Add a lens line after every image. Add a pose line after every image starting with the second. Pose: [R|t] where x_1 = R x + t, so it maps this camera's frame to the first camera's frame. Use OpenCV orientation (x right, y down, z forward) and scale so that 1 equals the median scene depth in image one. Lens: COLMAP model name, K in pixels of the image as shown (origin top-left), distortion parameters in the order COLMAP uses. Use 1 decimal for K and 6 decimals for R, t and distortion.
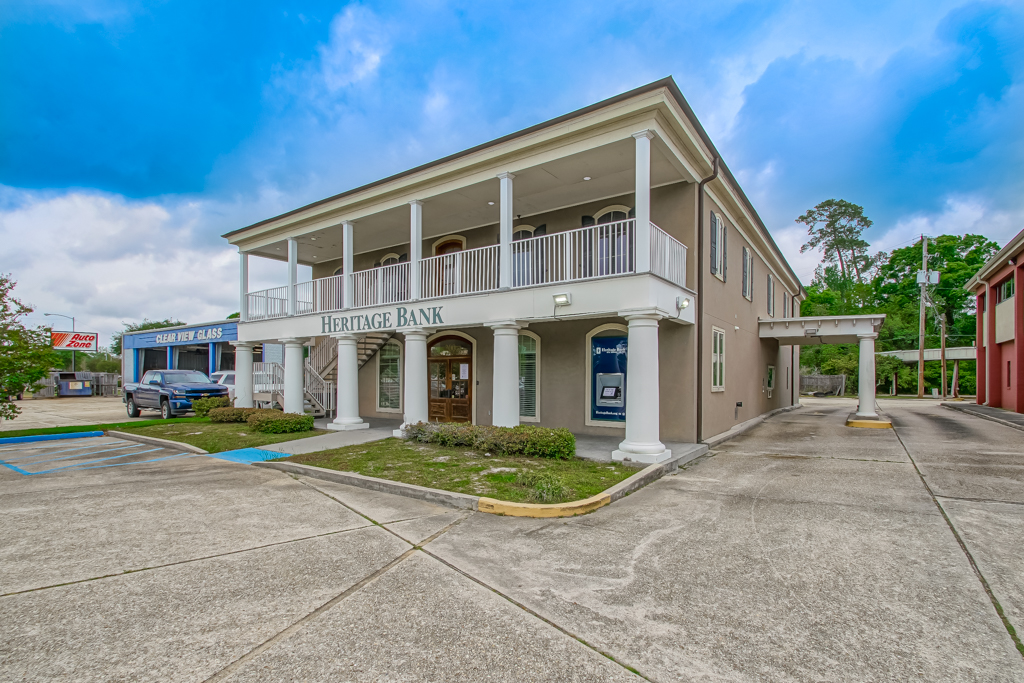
lens RADIAL K [[509.5, 0, 490.1], [0, 509.5, 366.5], [0, 0, 1]] dist [-0.000925, -0.023858]
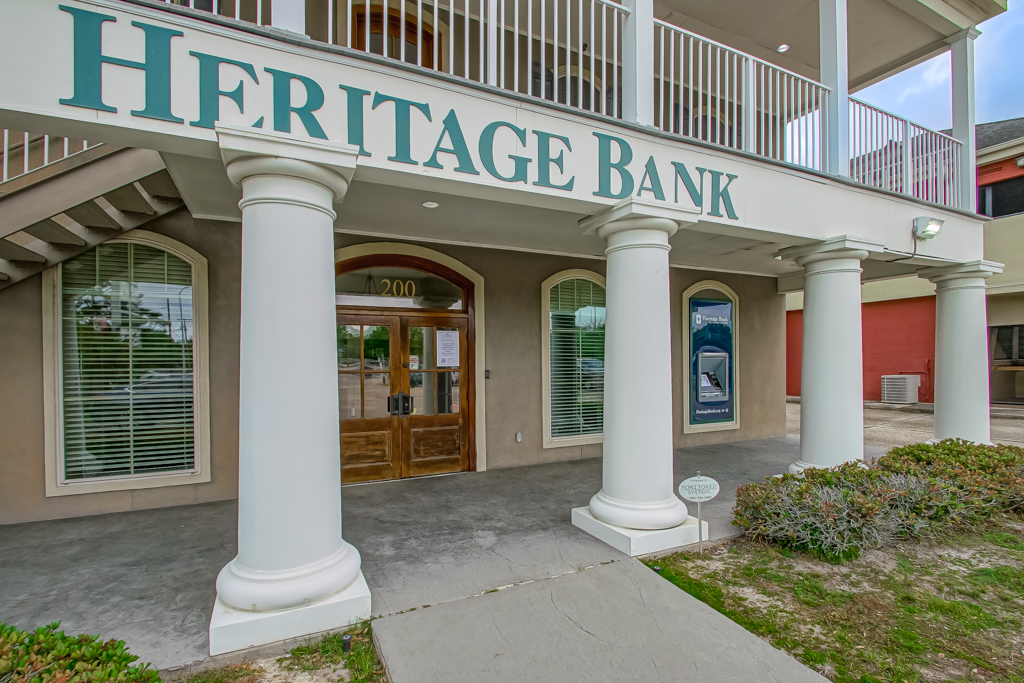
lens RADIAL K [[484.4, 0, 505.8], [0, 484.4, 360.2], [0, 0, 1]] dist [0.021218, -0.019661]
pose [[0.459526, -0.005537, 0.888147, -0.421037], [-0.008623, 0.999906, 0.010695, 0.015408], [-0.888122, -0.012573, 0.459435, 0.830487]]
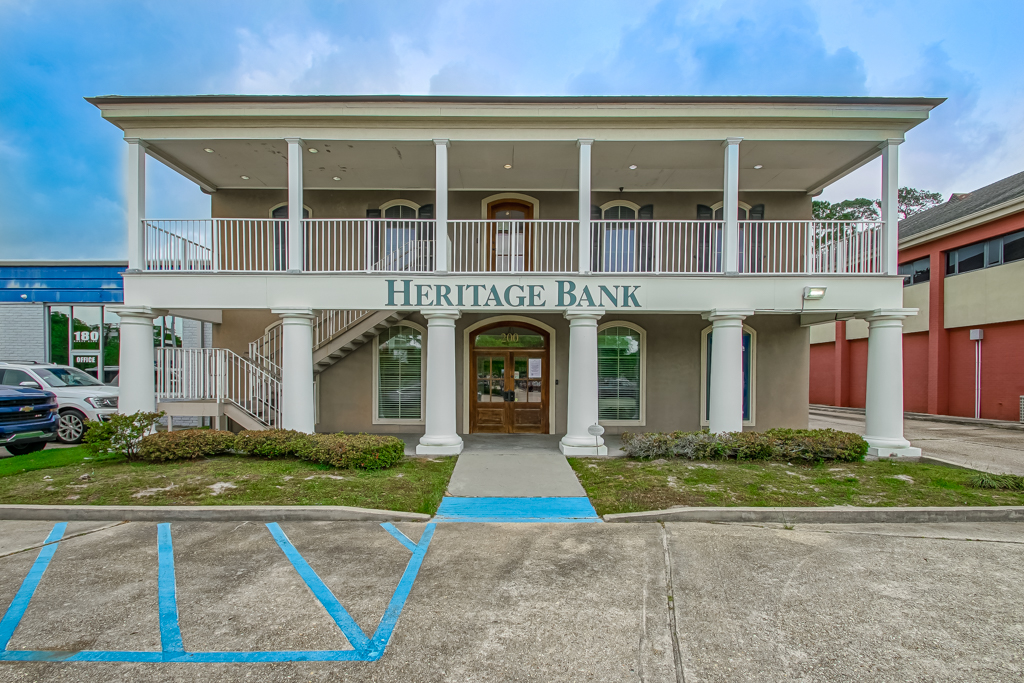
lens RADIAL K [[484.4, 0, 505.8], [0, 484.4, 360.2], [0, 0, 1]] dist [0.021218, -0.019661]
pose [[0.795916, 0.019940, 0.605078, -0.598612], [-0.014871, 0.999800, -0.013386, 0.008598], [-0.605224, 0.001655, 0.796053, 0.446708]]
